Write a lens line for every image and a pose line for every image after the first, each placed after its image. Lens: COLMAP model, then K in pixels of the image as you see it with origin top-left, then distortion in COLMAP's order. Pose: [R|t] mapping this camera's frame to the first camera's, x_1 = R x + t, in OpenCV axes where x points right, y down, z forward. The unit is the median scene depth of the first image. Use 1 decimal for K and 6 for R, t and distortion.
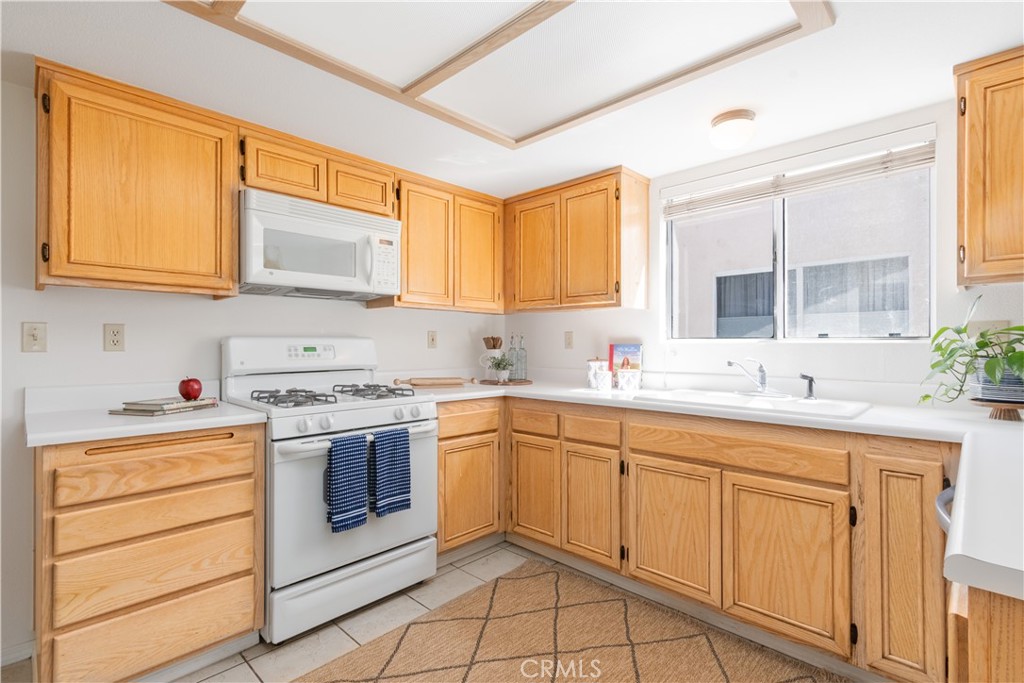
lens RADIAL K [[473.7, 0, 509.9], [0, 473.7, 339.4], [0, 0, 1]] dist [0.000720, 0.000154]
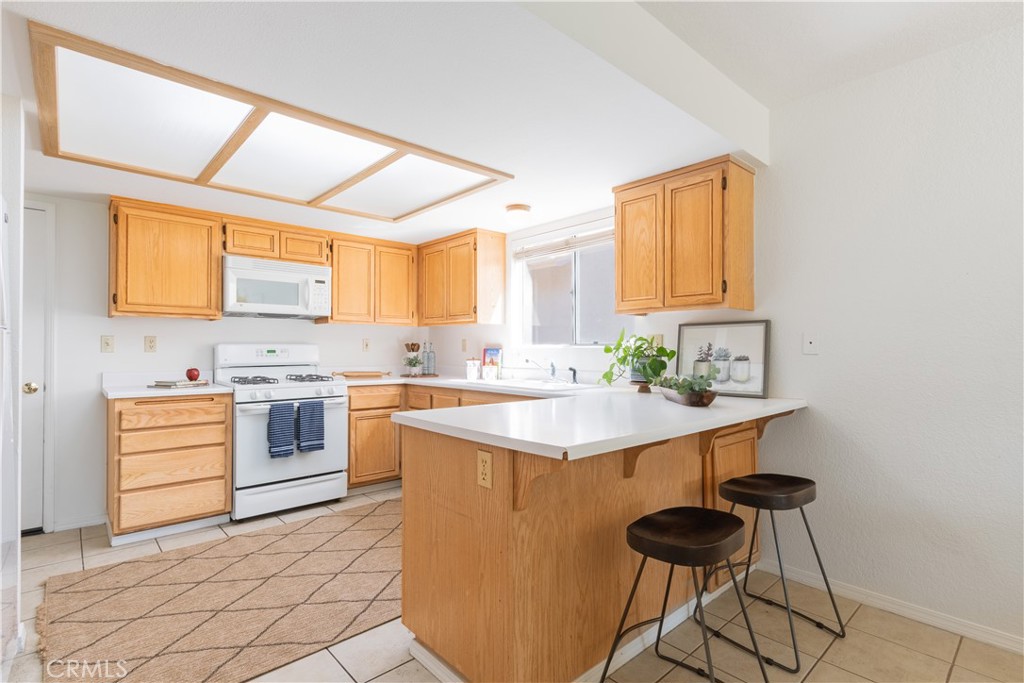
lens RADIAL K [[485.5, 0, 512.0], [0, 485.5, 341.5], [0, 0, 1]] dist [0.001293, 0.000158]
pose [[0.997951, 0.000061, -0.063976, 0.550336], [-0.000394, 0.999986, -0.005193, -0.004507], [0.063975, 0.005208, 0.997938, -0.632586]]
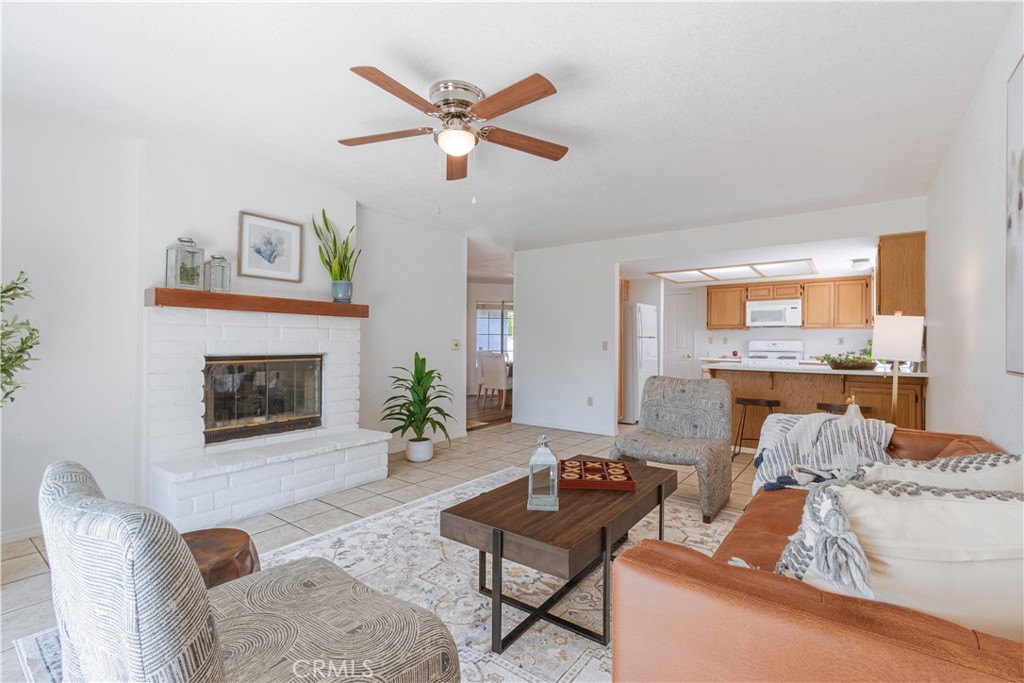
lens RADIAL K [[485.5, 0, 512.0], [0, 485.5, 341.5], [0, 0, 1]] dist [0.001293, 0.000158]
pose [[0.162876, -0.001405, -0.986646, 2.919420], [-0.000270, 0.999999, -0.001468, 0.009125], [0.986647, 0.000506, 0.162875, -1.462542]]
